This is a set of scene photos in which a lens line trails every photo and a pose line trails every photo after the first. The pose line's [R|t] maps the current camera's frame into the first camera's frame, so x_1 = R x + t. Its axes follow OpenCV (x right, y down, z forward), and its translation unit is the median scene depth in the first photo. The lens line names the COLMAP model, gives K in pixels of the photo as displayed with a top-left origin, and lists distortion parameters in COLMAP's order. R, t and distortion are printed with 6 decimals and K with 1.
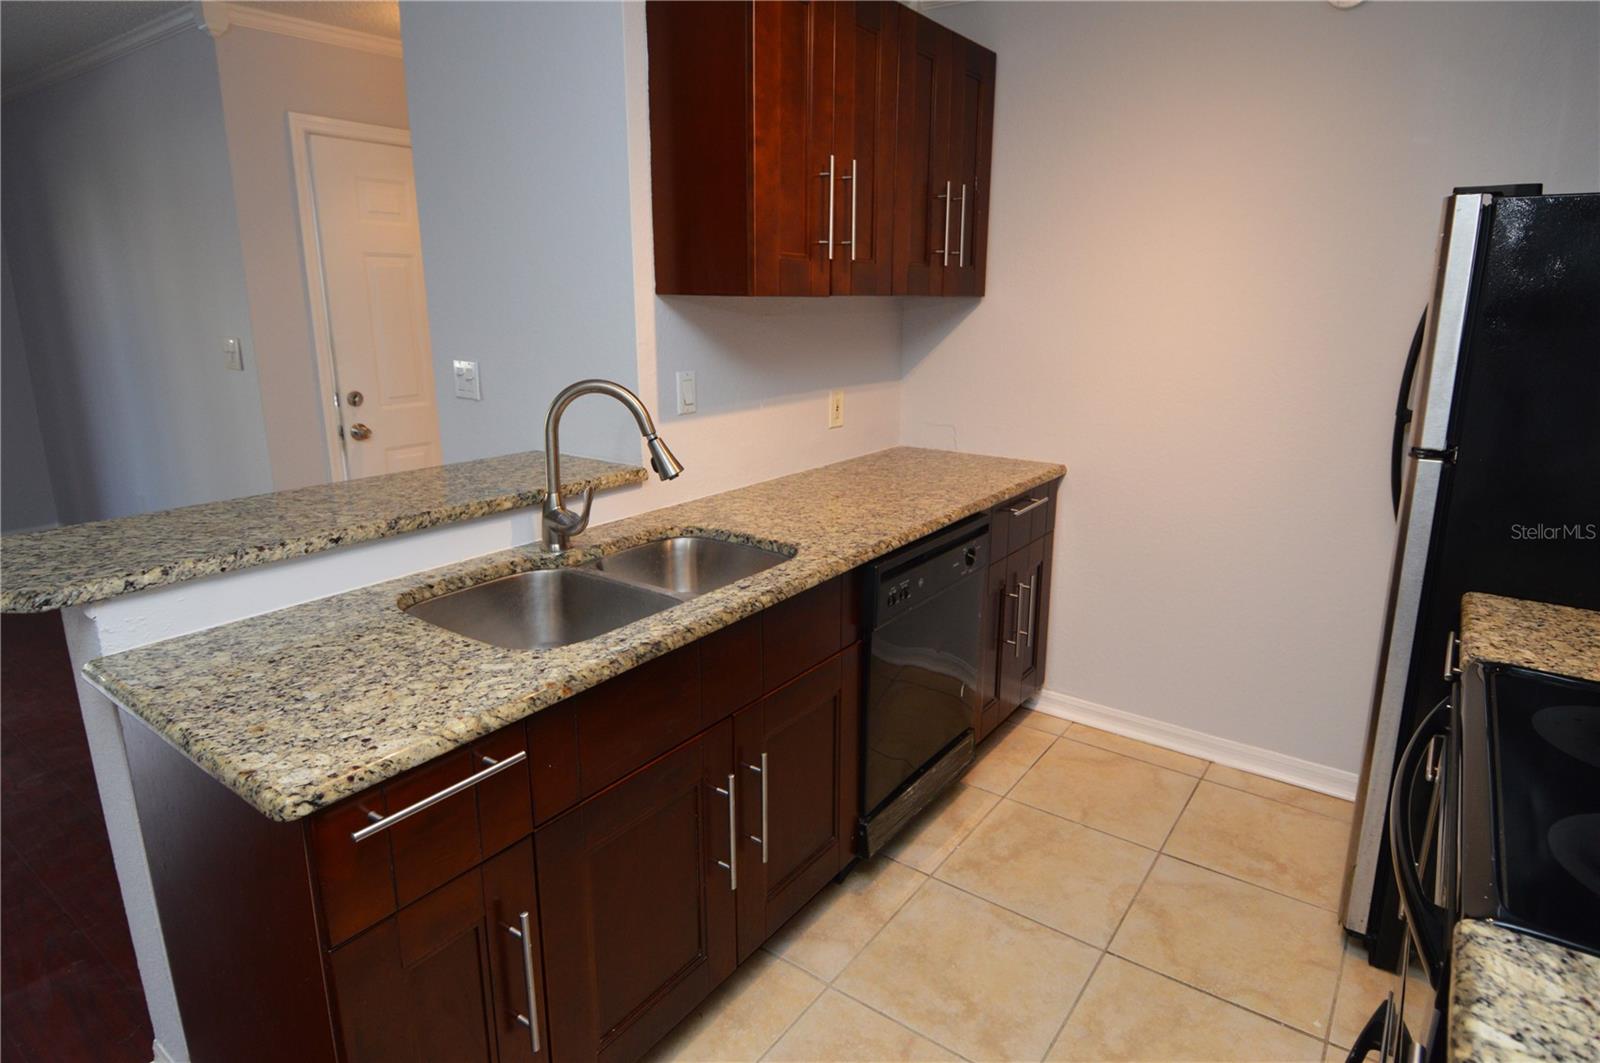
lens RADIAL K [[883.3, 0, 828.6], [0, 883.3, 506.1], [0, 0, 1]] dist [0.013888, -0.030267]
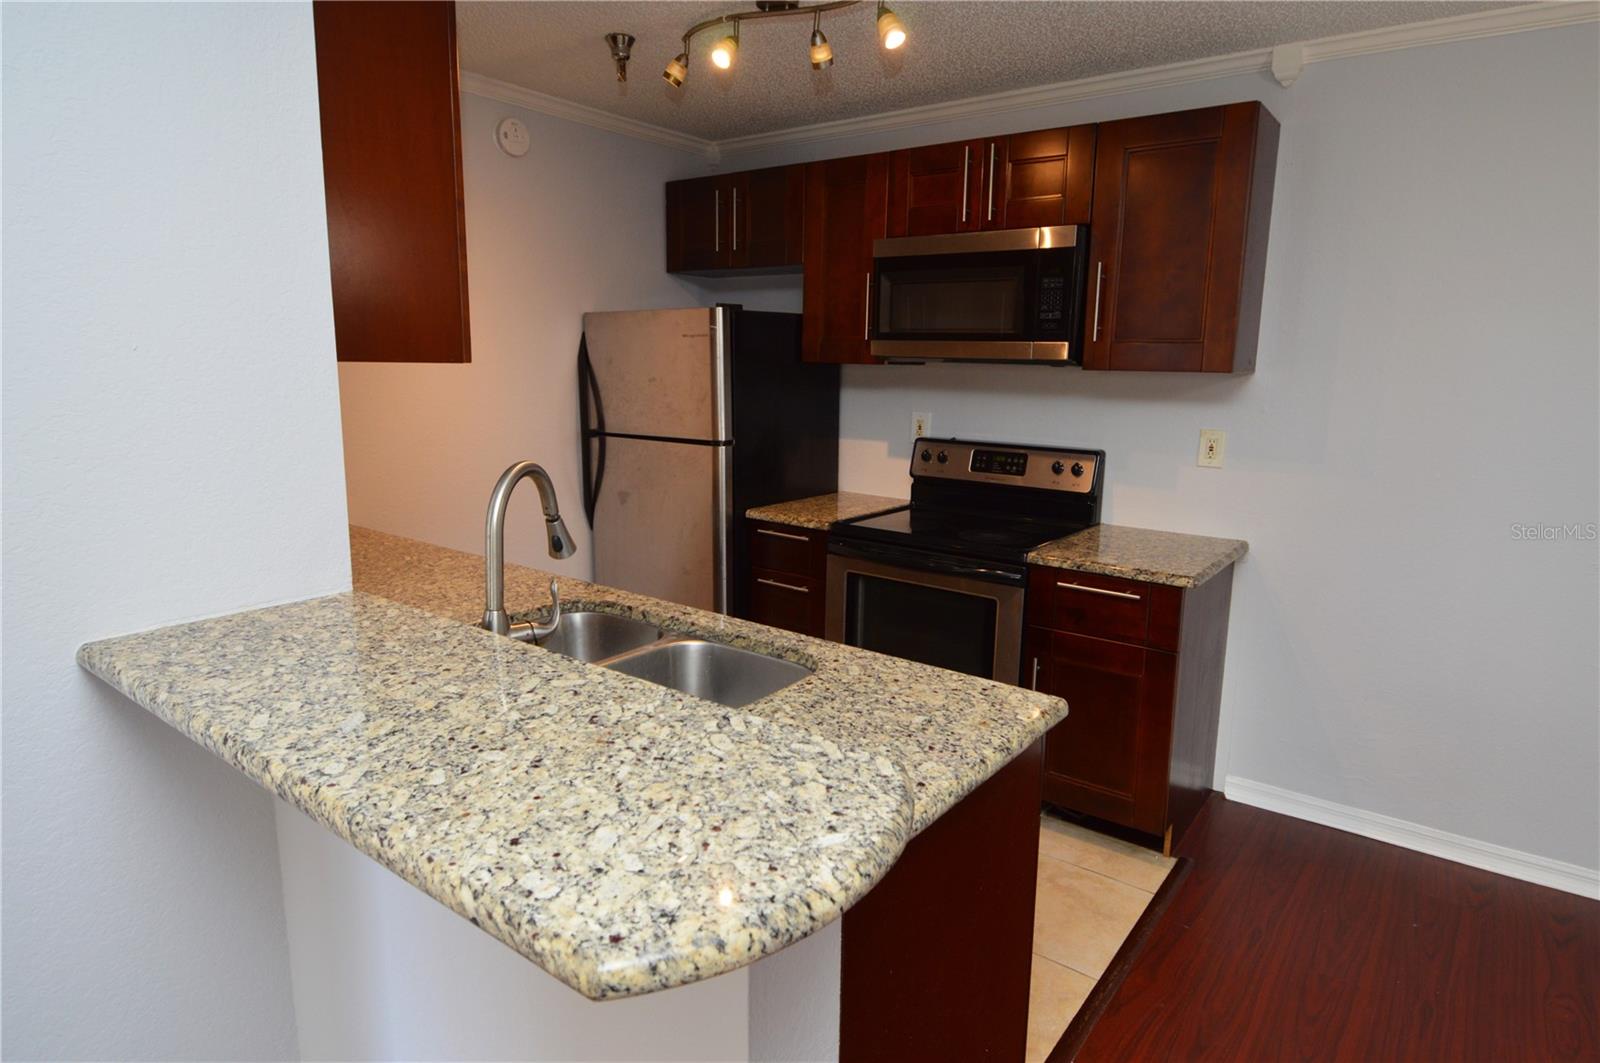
lens RADIAL K [[902.9, 0, 815.0], [0, 902.9, 519.6], [0, 0, 1]] dist [0.001506, -0.002304]
pose [[0.030012, -0.183230, 0.982612, -1.468428], [0.219180, 0.960336, 0.172382, -0.230442], [-0.975223, 0.210196, 0.068982, 0.865656]]
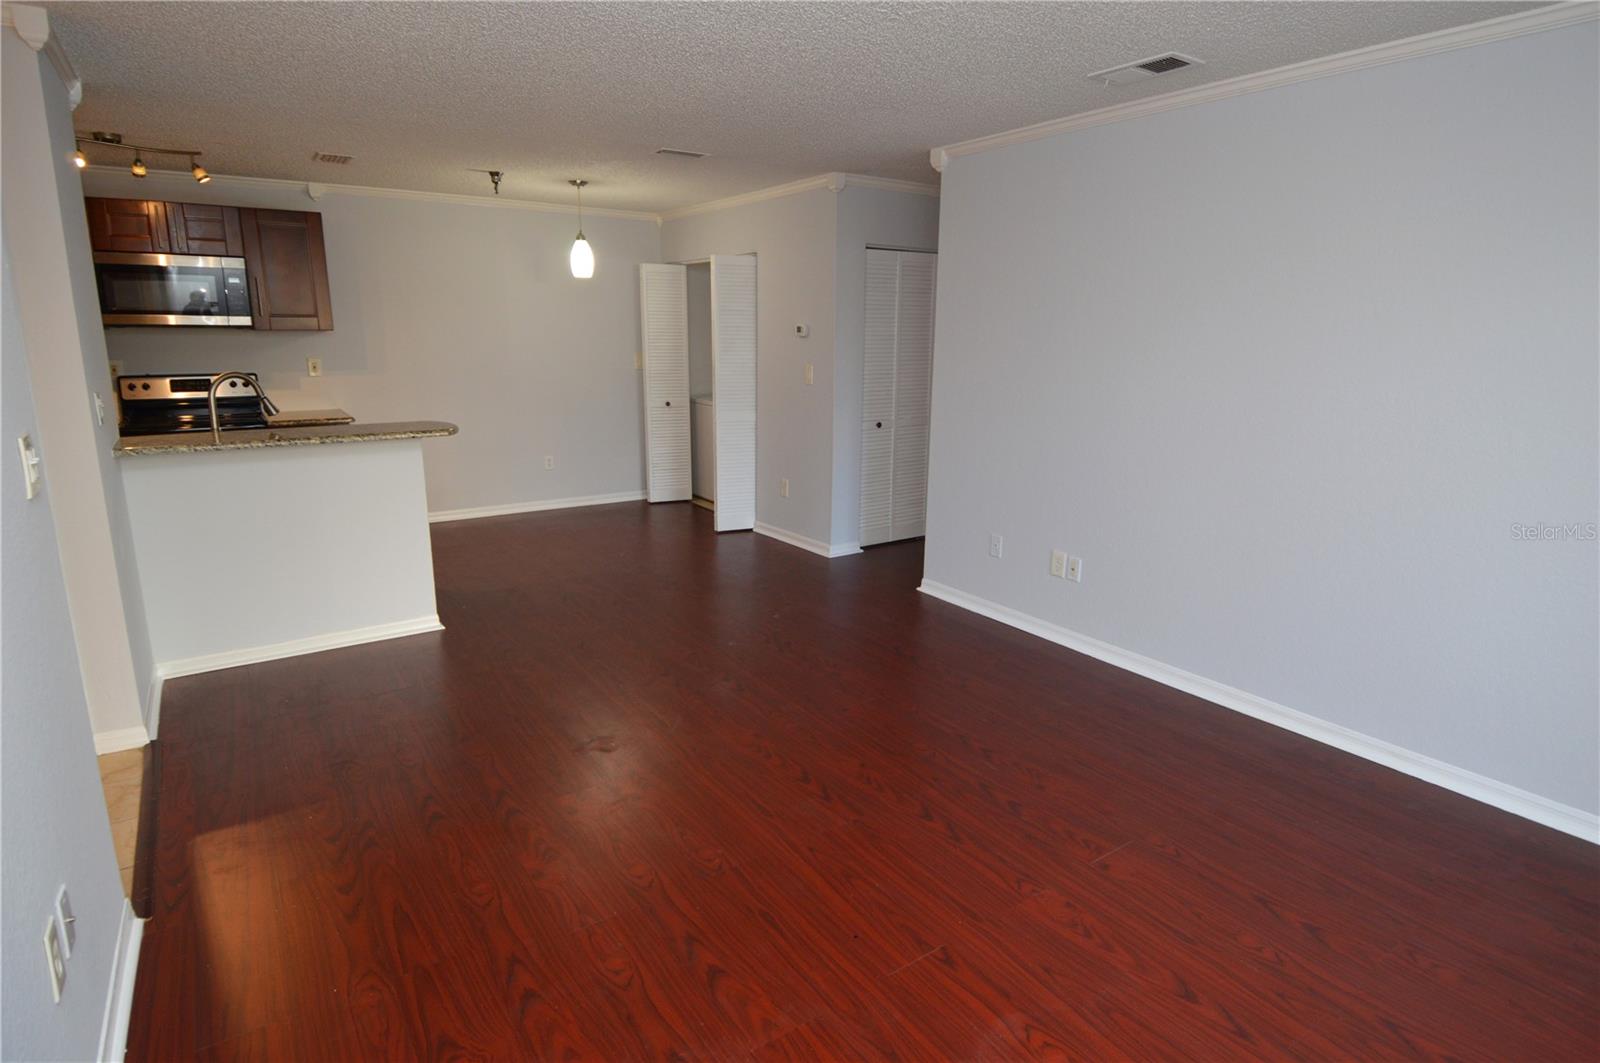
lens RADIAL K [[850.3, 0, 811.5], [0, 850.3, 521.2], [0, 0, 1]] dist [0.014615, -0.025721]
pose [[-0.939093, -0.091474, 0.331265, -3.059350], [0.064616, 0.899736, 0.431626, -0.784696], [-0.337533, 0.426742, -0.839025, 3.058747]]
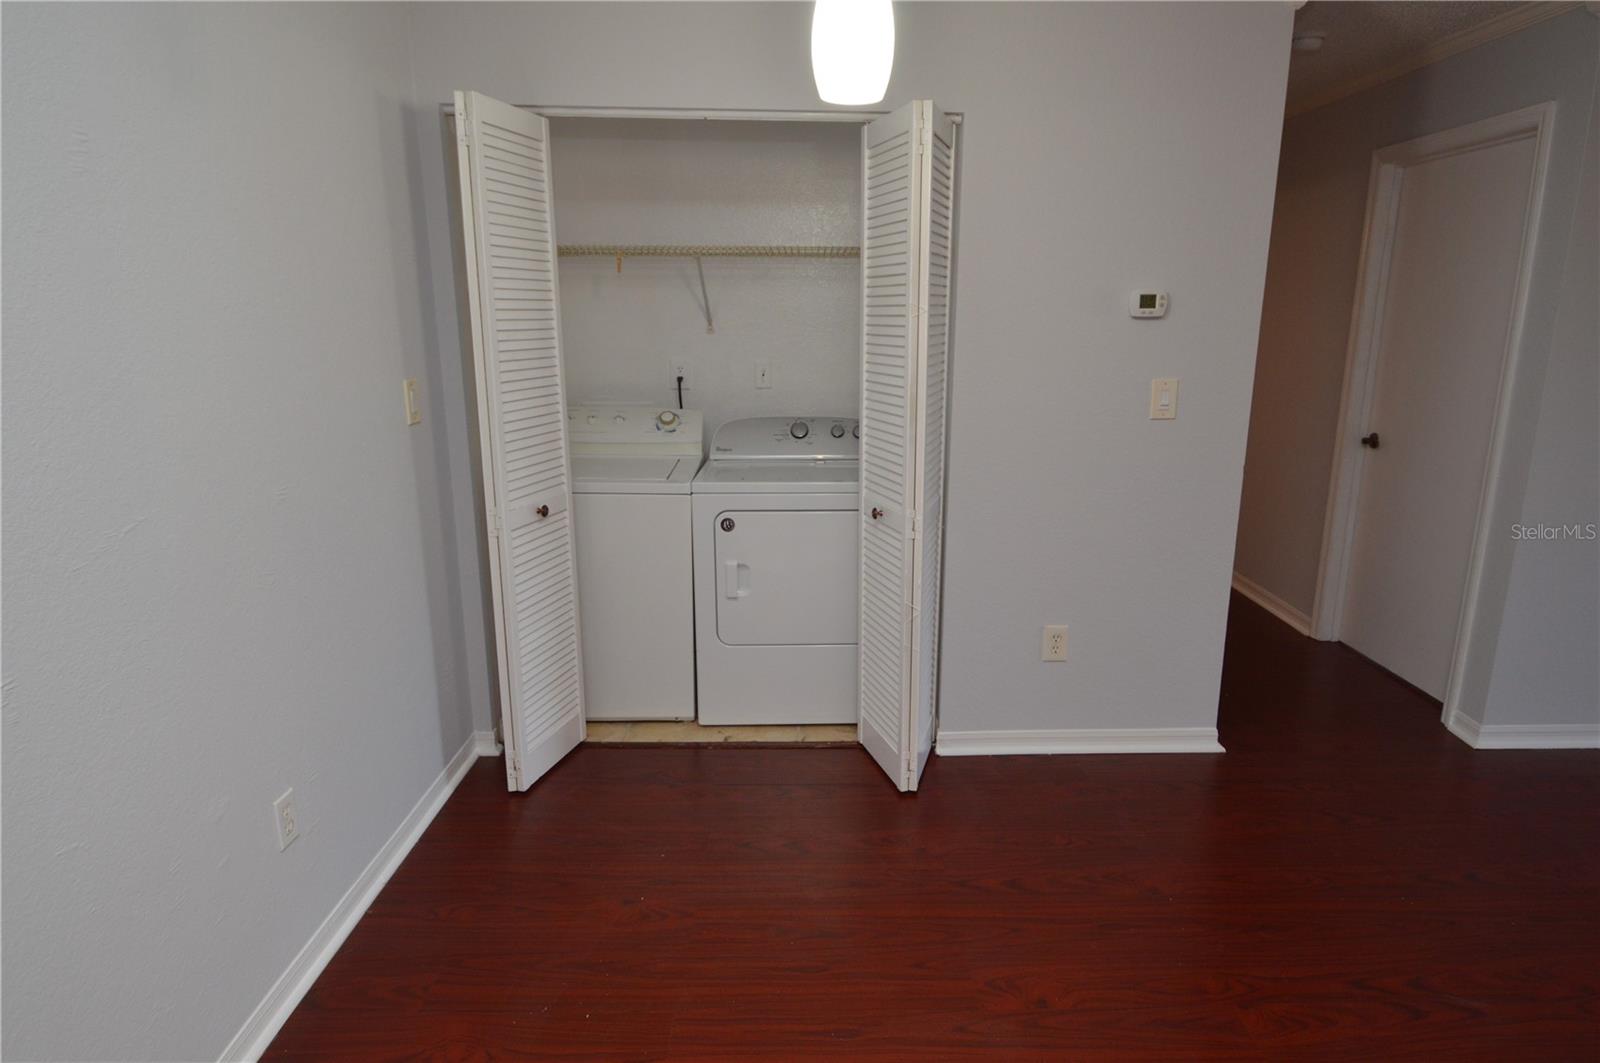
lens RADIAL K [[912.6, 0, 831.8], [0, 912.6, 523.5], [0, 0, 1]] dist [-0.003901, -0.003108]
pose [[-0.806004, 0.125330, -0.578490, 0.079290], [-0.151496, 0.901094, 0.406300, -0.143801], [0.572195, 0.415118, -0.707298, 0.564377]]
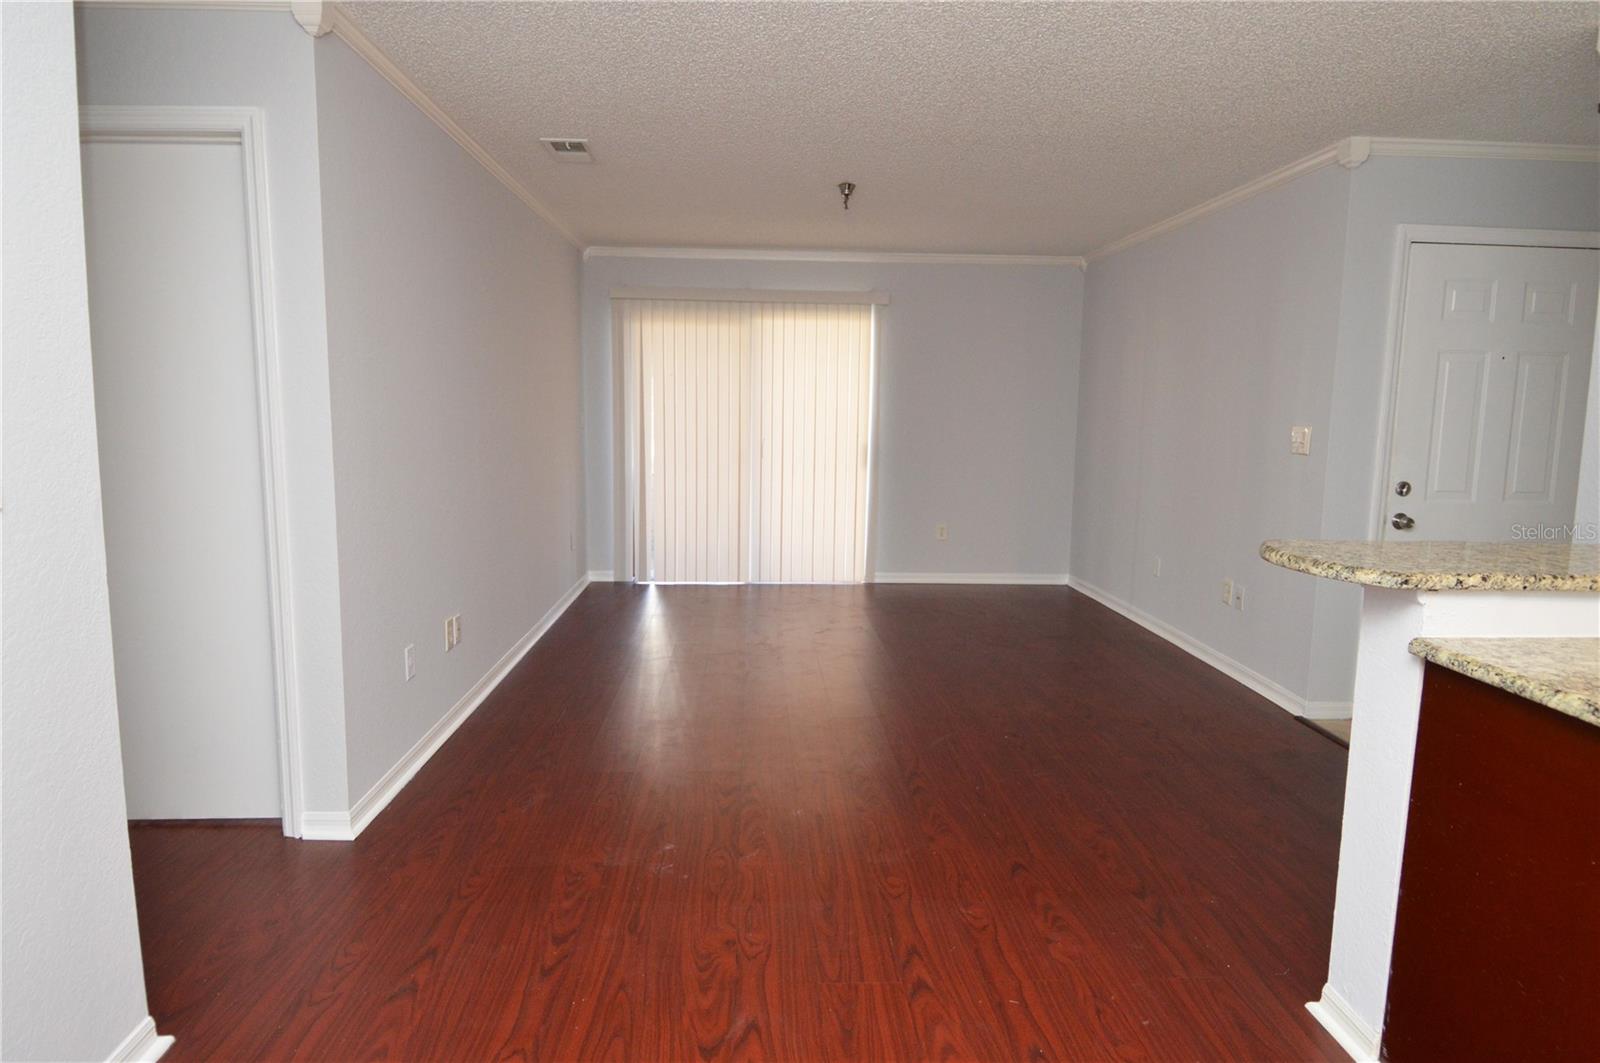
lens RADIAL K [[899.3, 0, 796.5], [0, 899.3, 512.5], [0, 0, 1]] dist [0.016944, -0.029134]
pose [[0.613375, 0.095823, -0.783957, -0.374861], [-0.198132, 0.979540, -0.035291, 0.207382], [0.764536, 0.176974, 0.619811, -0.449599]]
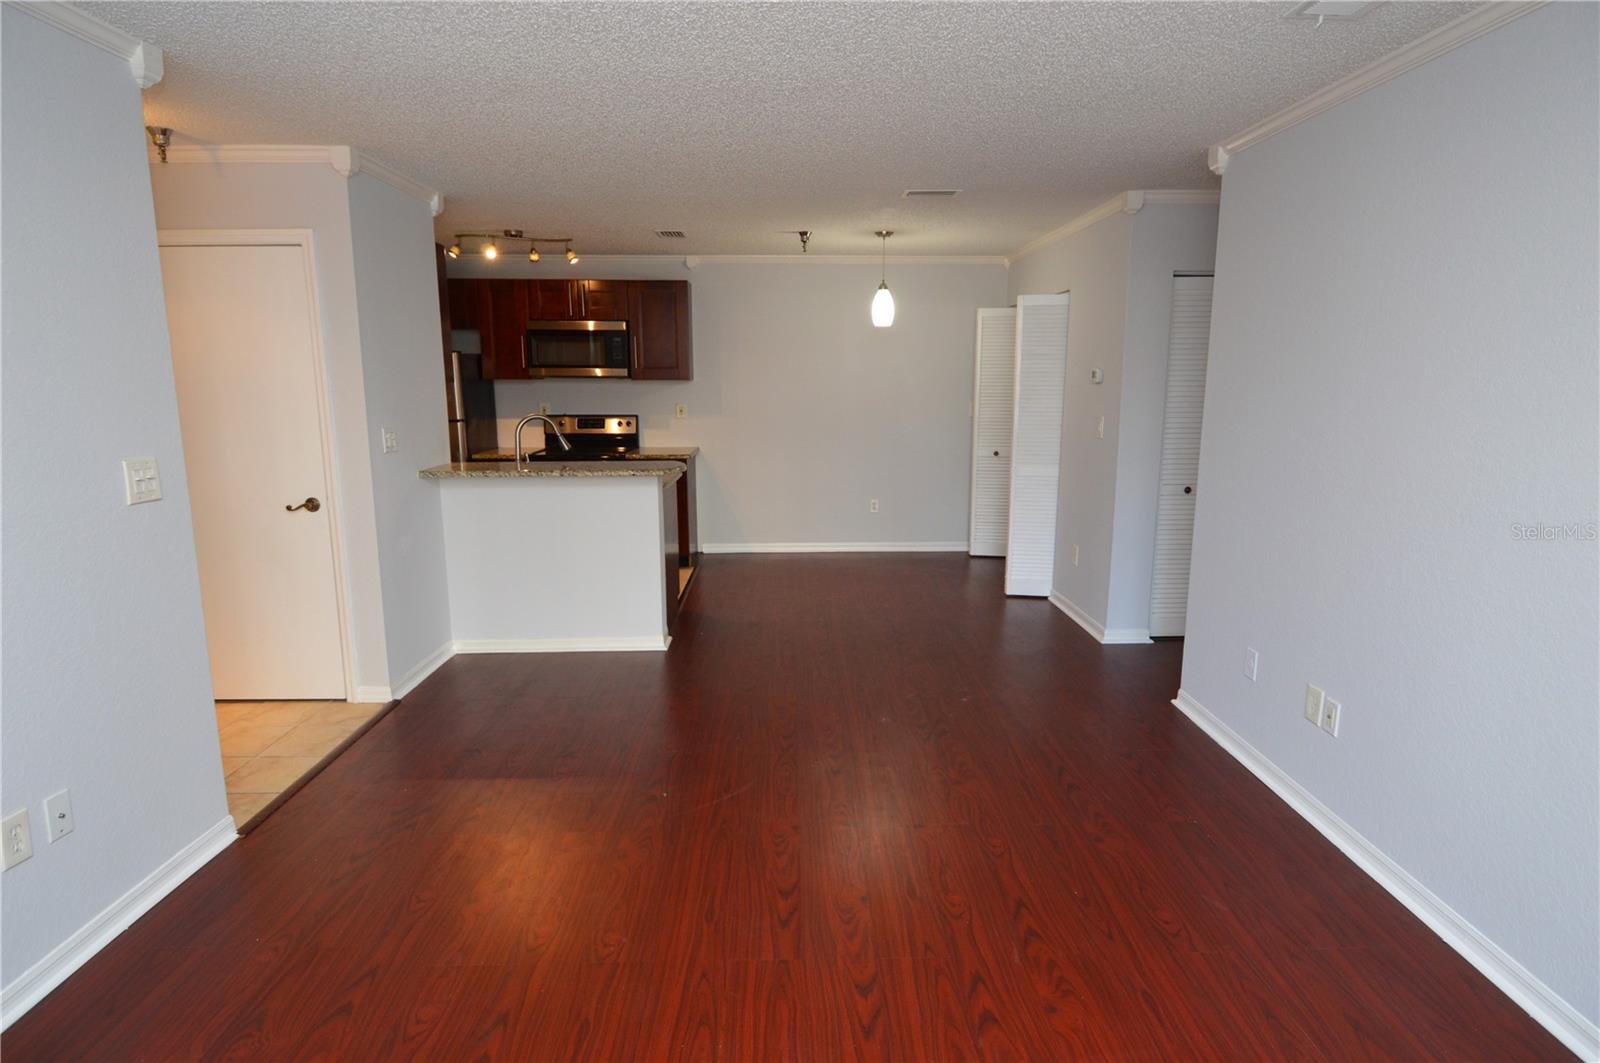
lens RADIAL K [[850.3, 0, 811.5], [0, 850.3, 521.2], [0, 0, 1]] dist [0.014615, -0.025721]
pose [[-0.595847, -0.144760, 0.789943, -3.722276], [0.185876, 0.932054, 0.311008, -0.610643], [-0.781291, 0.332145, -0.528454, 2.273645]]
